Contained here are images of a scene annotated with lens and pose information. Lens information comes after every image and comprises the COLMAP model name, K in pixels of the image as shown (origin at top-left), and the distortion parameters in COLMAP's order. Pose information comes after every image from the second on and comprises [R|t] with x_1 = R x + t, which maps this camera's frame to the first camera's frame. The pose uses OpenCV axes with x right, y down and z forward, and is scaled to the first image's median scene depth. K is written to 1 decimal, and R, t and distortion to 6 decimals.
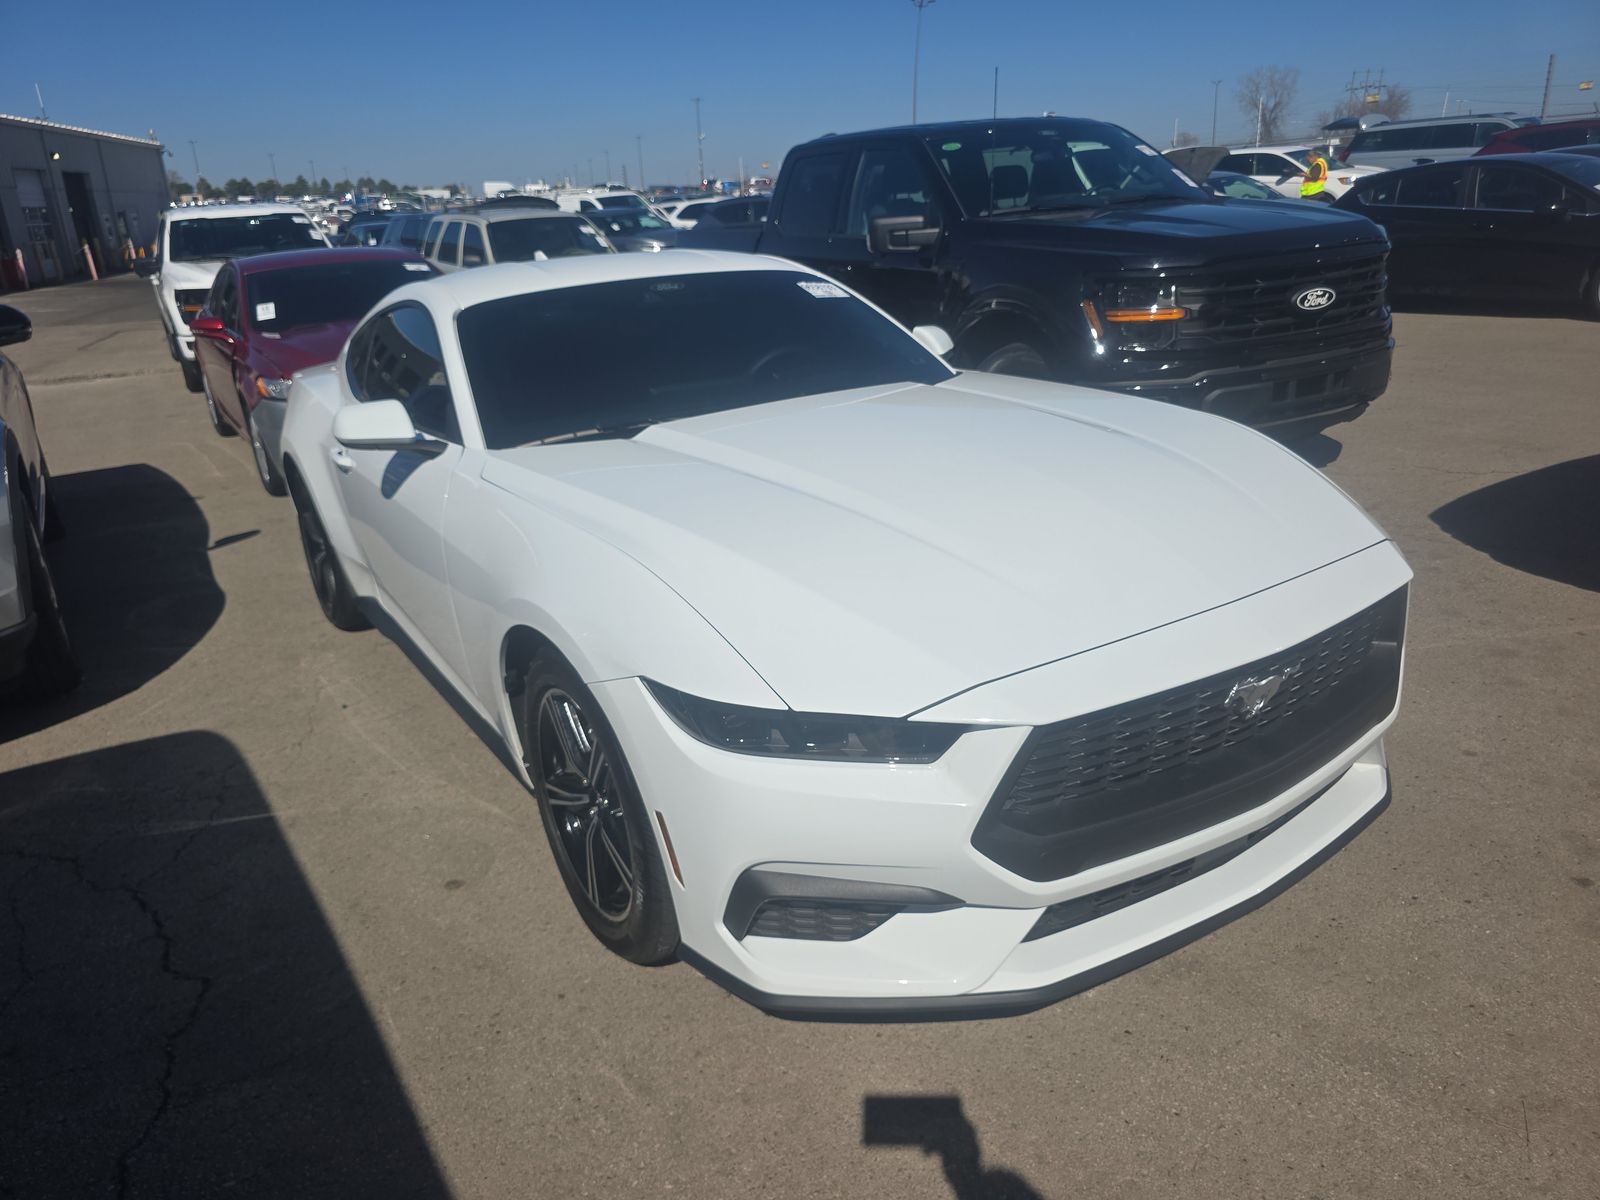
lens RADIAL K [[1059.1, 0, 800.0], [0, 1059.1, 600.0], [0, 0, 1]] dist [0.041746, -0.039833]
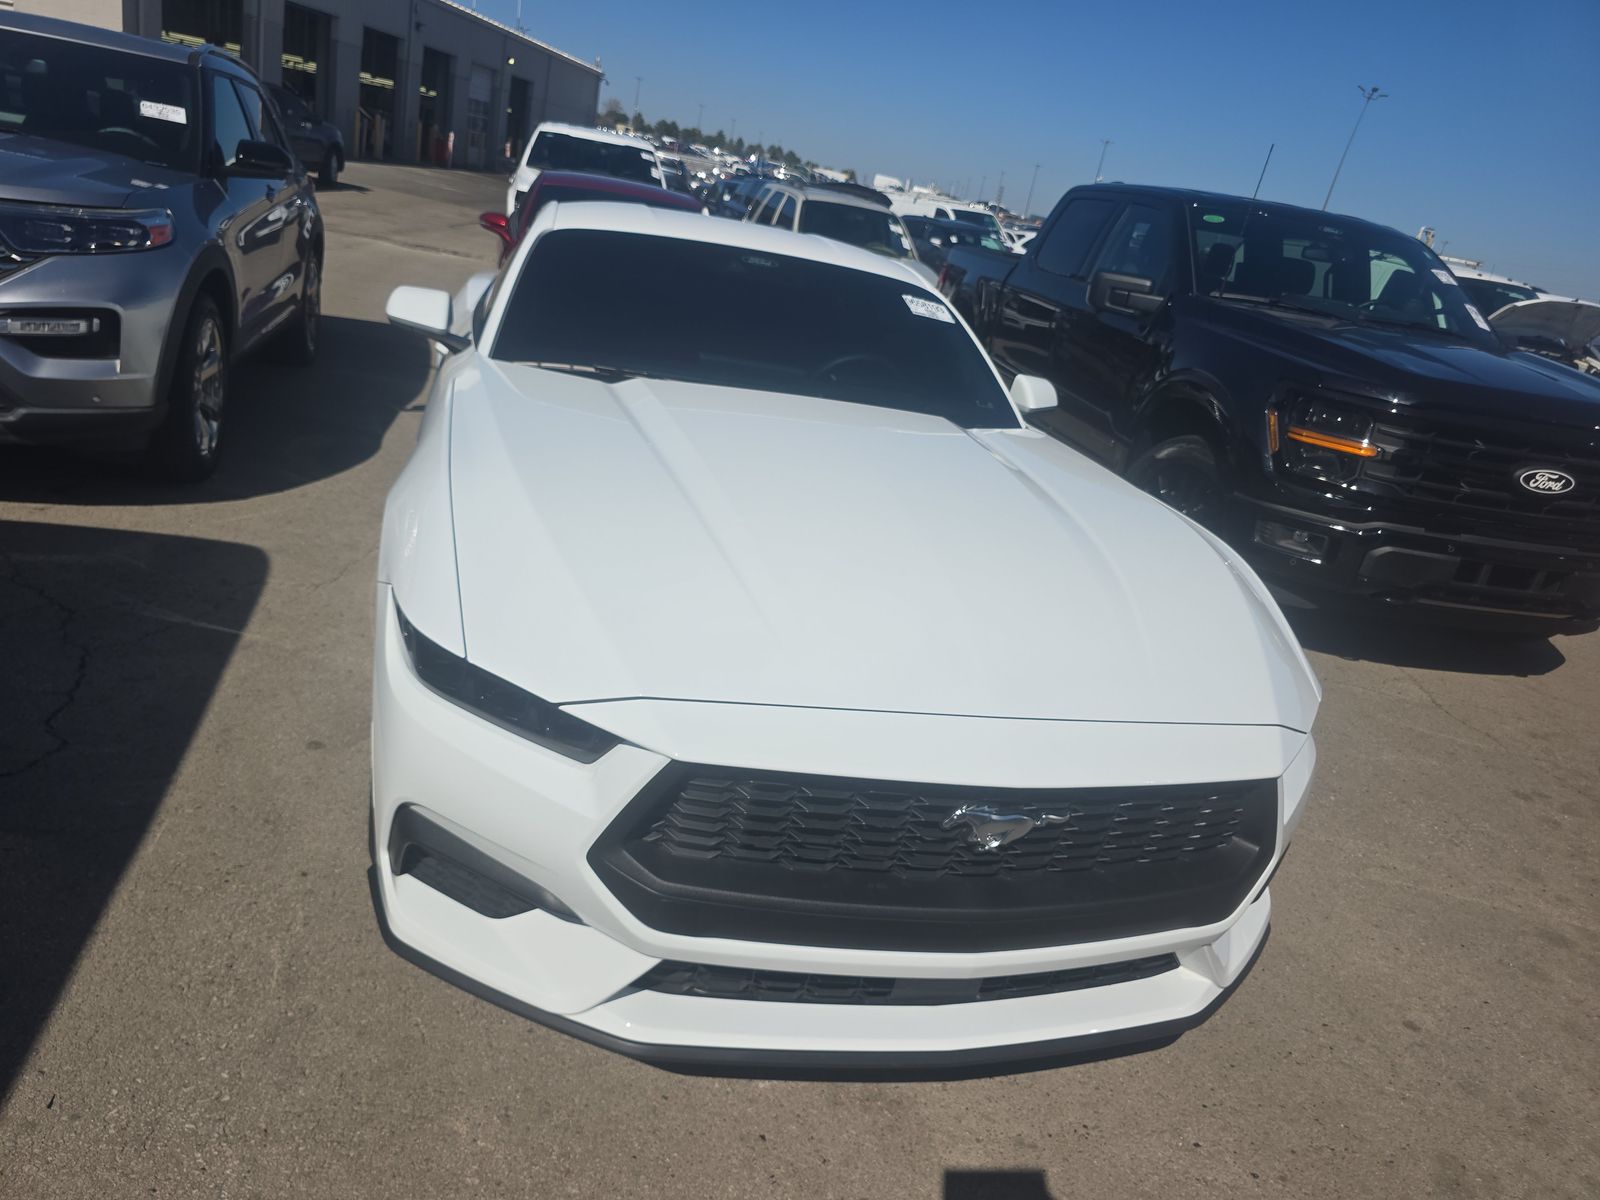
lens RADIAL K [[1059.1, 0, 800.0], [0, 1059.1, 600.0], [0, 0, 1]] dist [0.041746, -0.039833]
pose [[0.923073, 0.315739, -0.219647, 0.151609], [-0.318950, 0.947524, 0.021650, -0.020460], [0.214957, 0.050072, 0.975339, 0.041986]]
